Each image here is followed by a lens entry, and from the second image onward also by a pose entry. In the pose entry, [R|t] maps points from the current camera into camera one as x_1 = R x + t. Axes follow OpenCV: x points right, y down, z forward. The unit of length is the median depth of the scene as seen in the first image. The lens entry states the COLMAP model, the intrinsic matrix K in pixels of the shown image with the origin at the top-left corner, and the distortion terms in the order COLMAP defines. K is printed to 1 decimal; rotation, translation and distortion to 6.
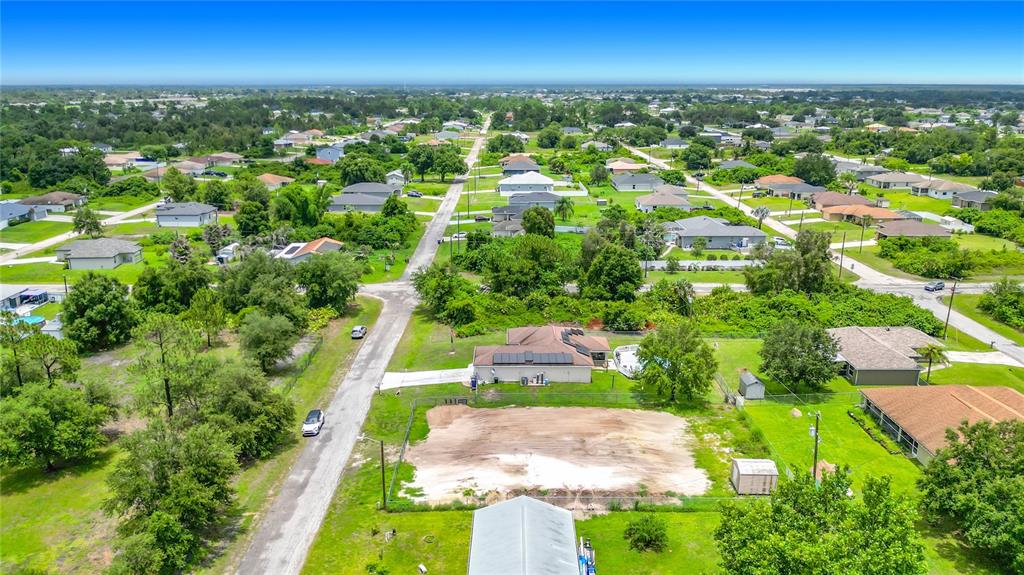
lens RADIAL K [[739.7, 0, 506.9], [0, 739.7, 288.1], [0, 0, 1]] dist [0.053521, -0.093372]
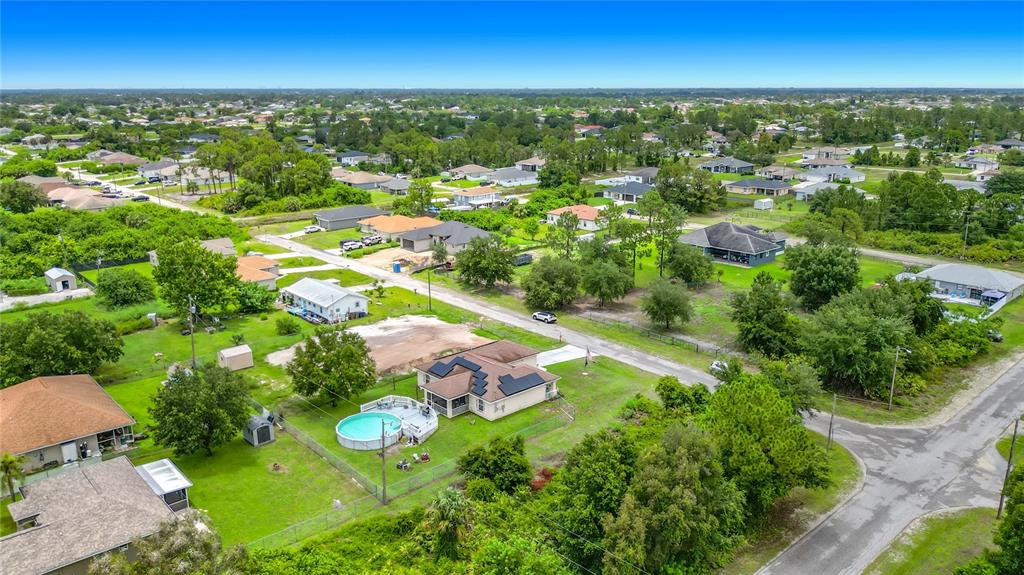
lens RADIAL K [[743.4, 0, 508.1], [0, 743.4, 286.9], [0, 0, 1]] dist [0.064935, -0.121845]
pose [[-0.740752, 0.172527, -0.649246, 0.515466], [-0.179128, 0.880740, 0.438417, -0.351803], [0.647456, 0.441057, -0.621506, 1.315247]]
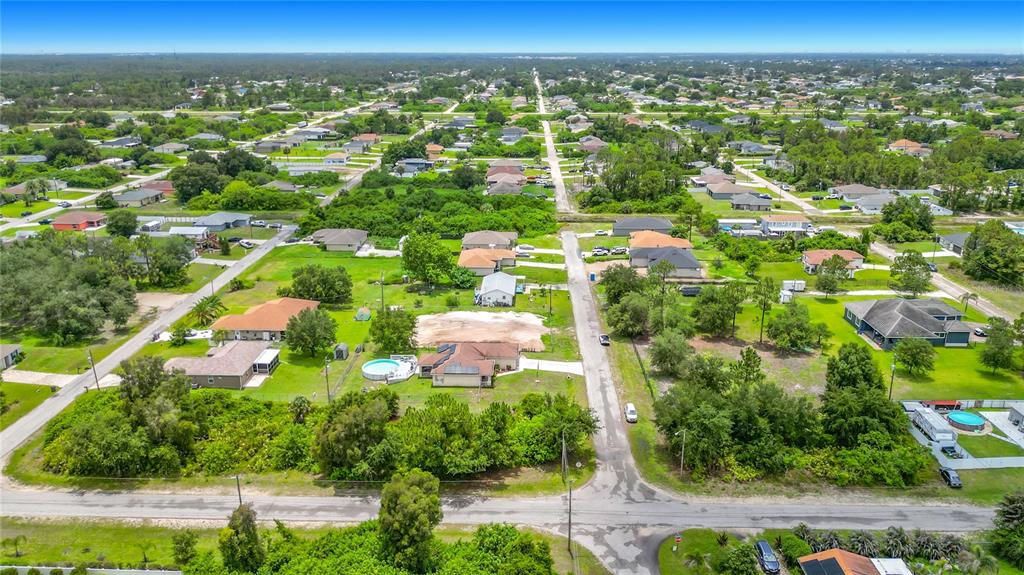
lens RADIAL K [[743.4, 0, 508.1], [0, 743.4, 286.9], [0, 0, 1]] dist [0.064935, -0.121845]
pose [[-0.999620, -0.009572, 0.025865, -0.049581], [0.006022, 0.839451, 0.543401, -0.665823], [-0.026914, 0.543350, -0.839074, 1.784605]]
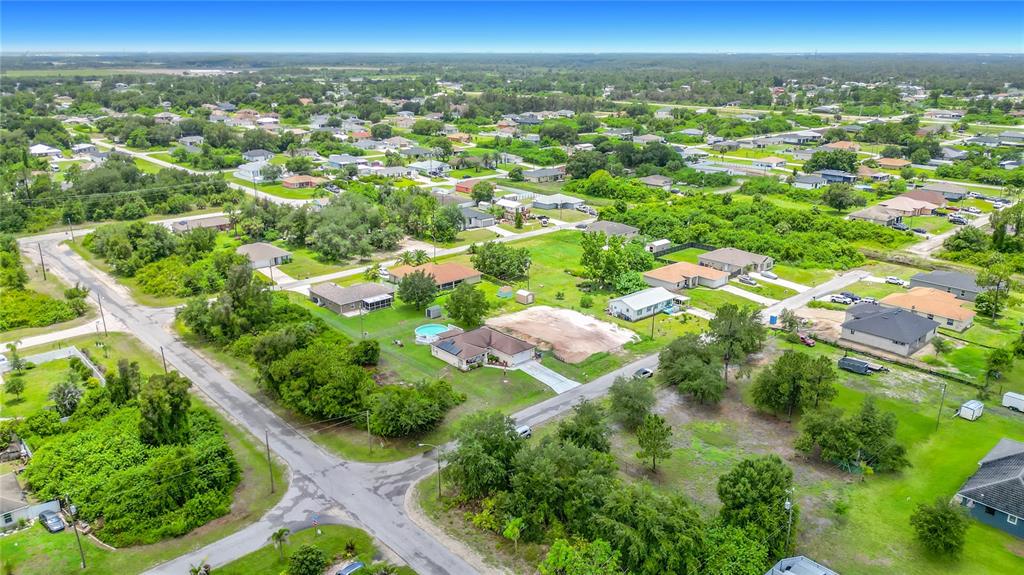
lens RADIAL K [[739.7, 0, 506.9], [0, 739.7, 288.1], [0, 0, 1]] dist [0.053521, -0.093372]
pose [[-0.668220, -0.226510, 0.708644, -0.846023], [0.197641, 0.864249, 0.462614, -0.573075], [-0.717231, 0.449185, -0.532740, 1.442088]]
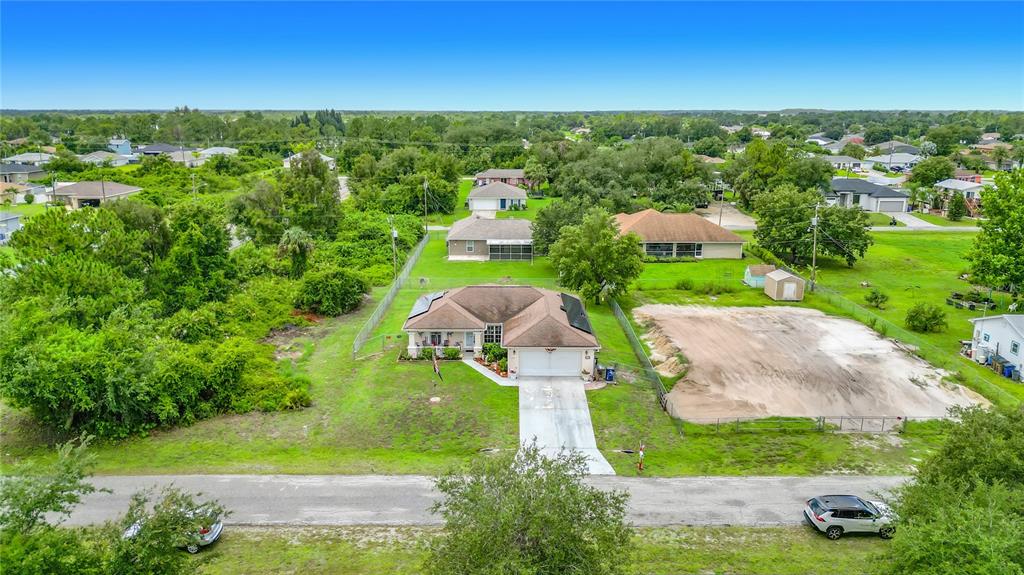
lens RADIAL K [[739.7, 0, 506.9], [0, 739.7, 288.1], [0, 0, 1]] dist [0.053521, -0.093372]
pose [[0.001236, -0.232422, 0.972614, -0.467928], [0.264762, 0.937982, 0.223810, -0.066089], [-0.964313, 0.257235, 0.062696, 0.817362]]
